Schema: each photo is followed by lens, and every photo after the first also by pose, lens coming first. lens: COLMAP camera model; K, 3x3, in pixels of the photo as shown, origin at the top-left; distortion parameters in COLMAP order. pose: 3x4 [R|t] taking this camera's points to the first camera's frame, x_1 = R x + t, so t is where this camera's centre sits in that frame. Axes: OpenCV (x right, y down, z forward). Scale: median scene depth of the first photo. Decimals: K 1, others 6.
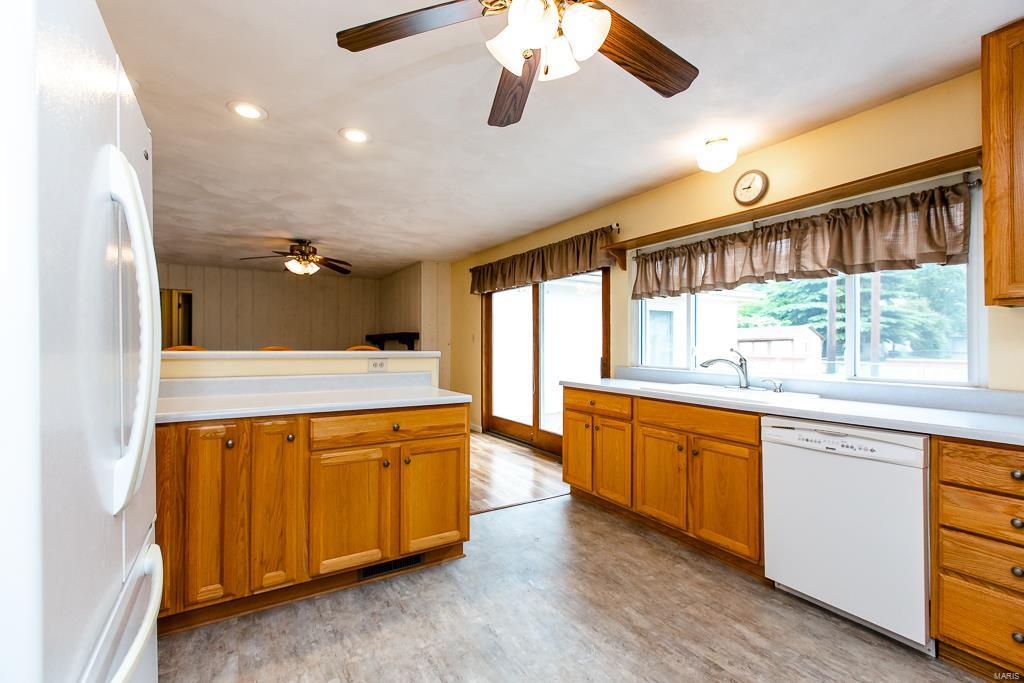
lens RADIAL K [[457.1, 0, 512.0], [0, 457.1, 341.5], [0, 0, 1]] dist [0.001732, 0.000503]
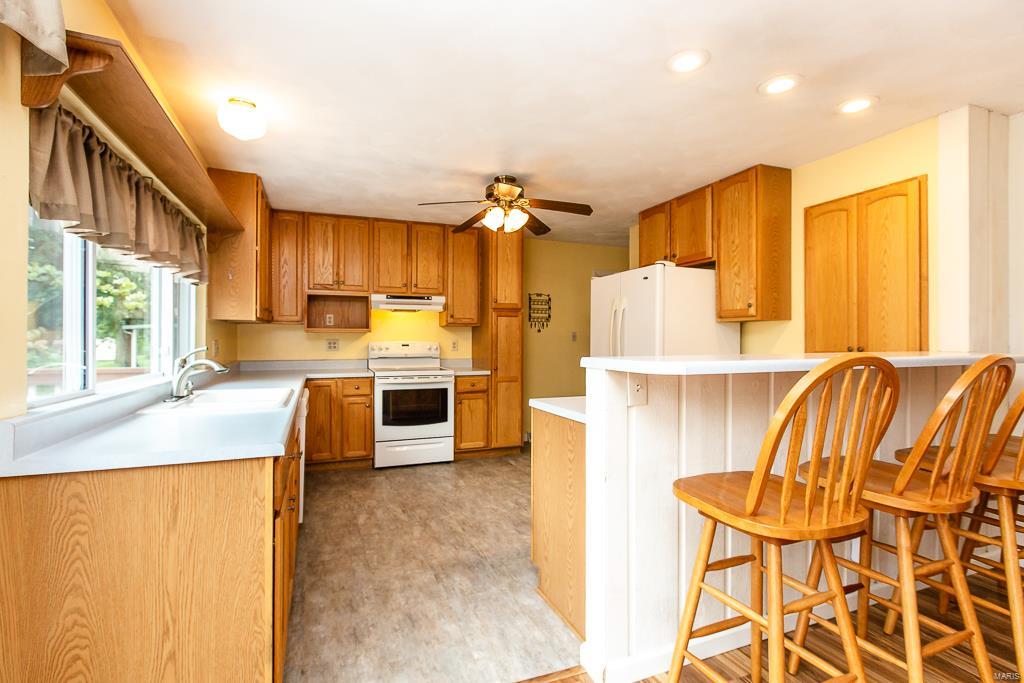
lens RADIAL K [[467.3, 0, 494.1], [0, 467.3, 338.4], [0, 0, 1]] dist [-0.003353, 0.000073]
pose [[-0.981820, -0.004717, 0.189757, -0.173693], [-0.006277, 0.999951, -0.007617, 0.002585], [-0.189712, -0.008669, -0.981802, 1.718690]]
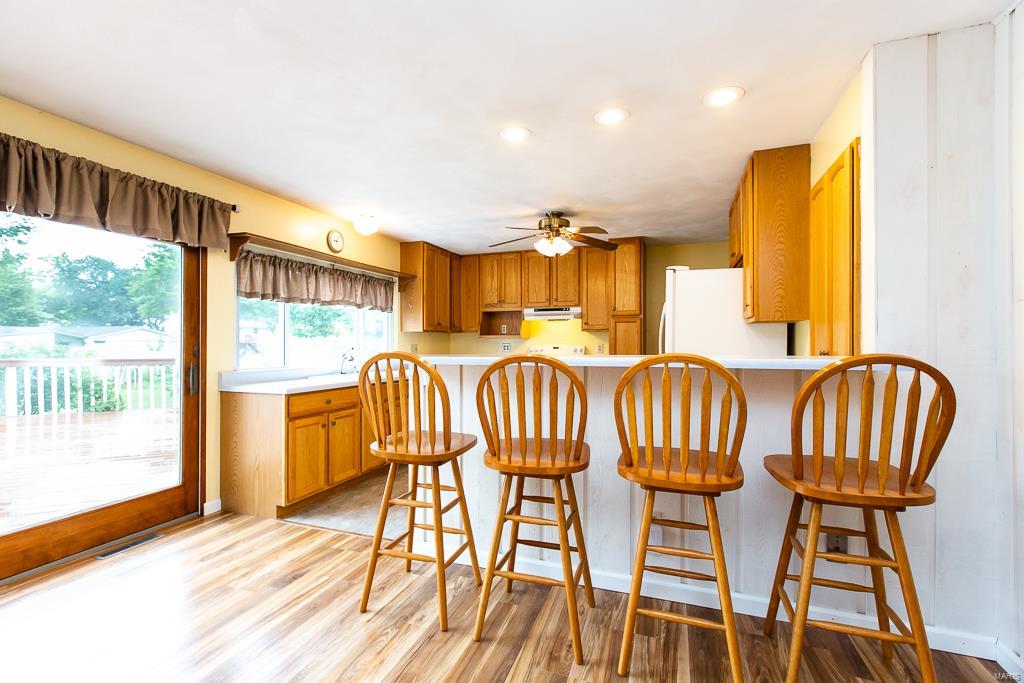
lens RADIAL K [[457.1, 0, 512.0], [0, 457.1, 341.5], [0, 0, 1]] dist [0.001732, 0.000503]
pose [[-0.621022, 0.000992, 0.783792, -1.063366], [-0.004454, 0.999979, -0.004795, -0.001464], [-0.783780, -0.006468, -0.621005, 1.541911]]
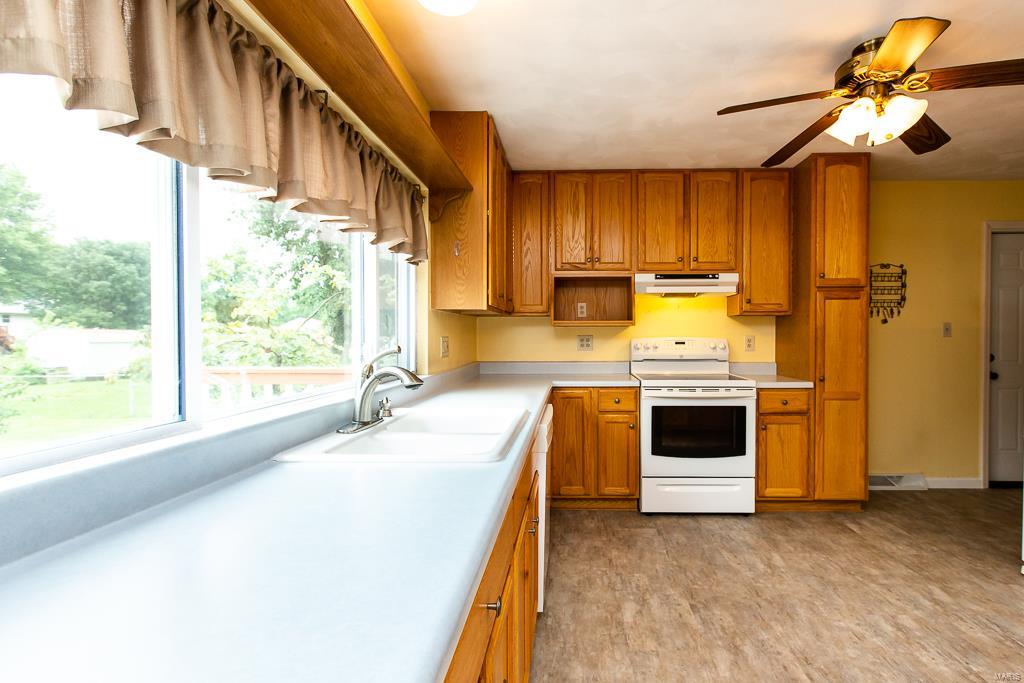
lens RADIAL K [[498.9, 0, 560.7], [0, 498.9, 342.0], [0, 0, 1]] dist [0.000709, 0.000443]
pose [[-0.839732, -0.007951, 0.542943, 0.020590], [-0.004179, 0.999958, 0.008181, 0.004190], [-0.542985, 0.004601, -0.839730, 1.379554]]
